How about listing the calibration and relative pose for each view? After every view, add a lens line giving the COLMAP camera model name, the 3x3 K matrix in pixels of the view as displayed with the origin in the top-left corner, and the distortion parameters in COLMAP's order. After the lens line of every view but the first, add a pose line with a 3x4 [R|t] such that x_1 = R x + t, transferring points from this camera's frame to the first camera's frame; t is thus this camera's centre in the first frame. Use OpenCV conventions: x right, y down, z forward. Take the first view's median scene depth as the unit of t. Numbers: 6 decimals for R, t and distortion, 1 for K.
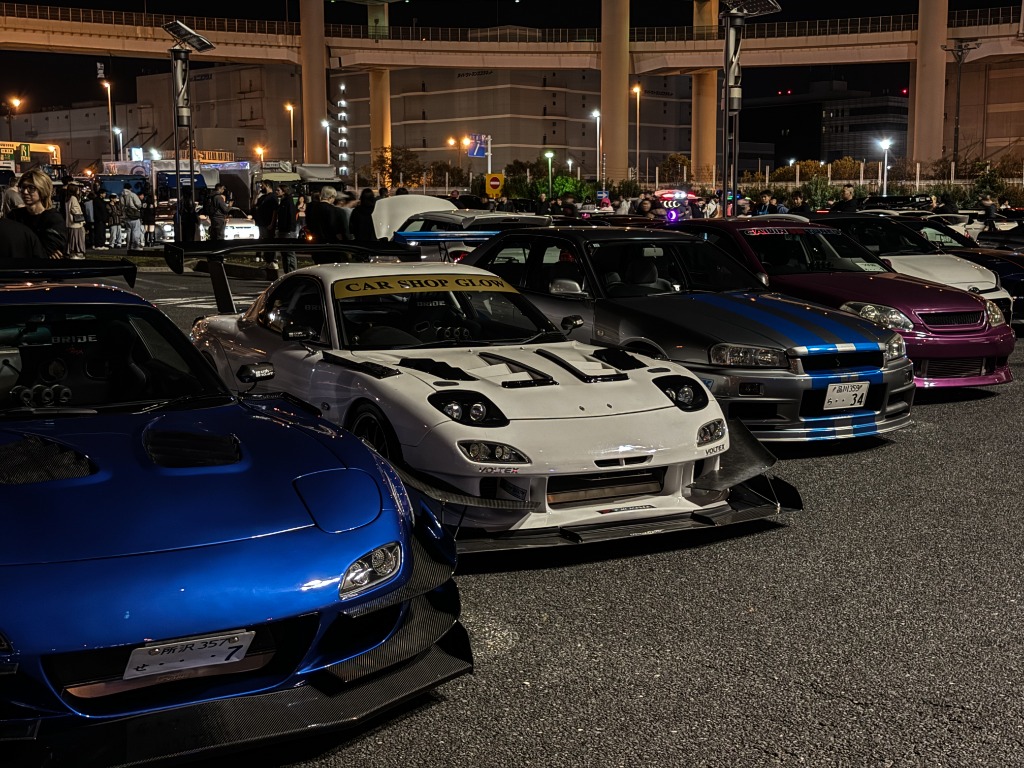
lens RADIAL K [[1399.1, 0, 512.0], [0, 1399.1, 384.0], [0, 0, 1]] dist [0.176580, -0.375394]
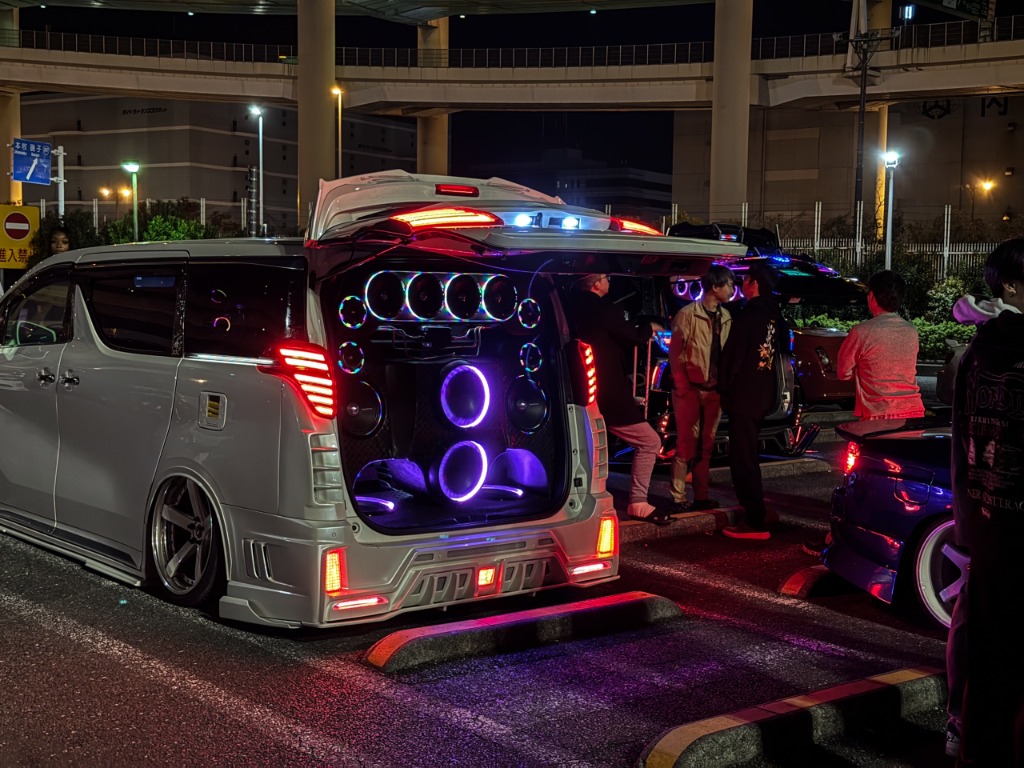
lens RADIAL K [[1399.1, 0, 512.0], [0, 1399.1, 384.0], [0, 0, 1]] dist [0.176580, -0.375394]
pose [[0.980105, 0.006150, 0.198385, 0.025813], [0.004147, 0.998667, -0.051450, -0.031355], [-0.198437, 0.051250, 0.978773, 0.241688]]
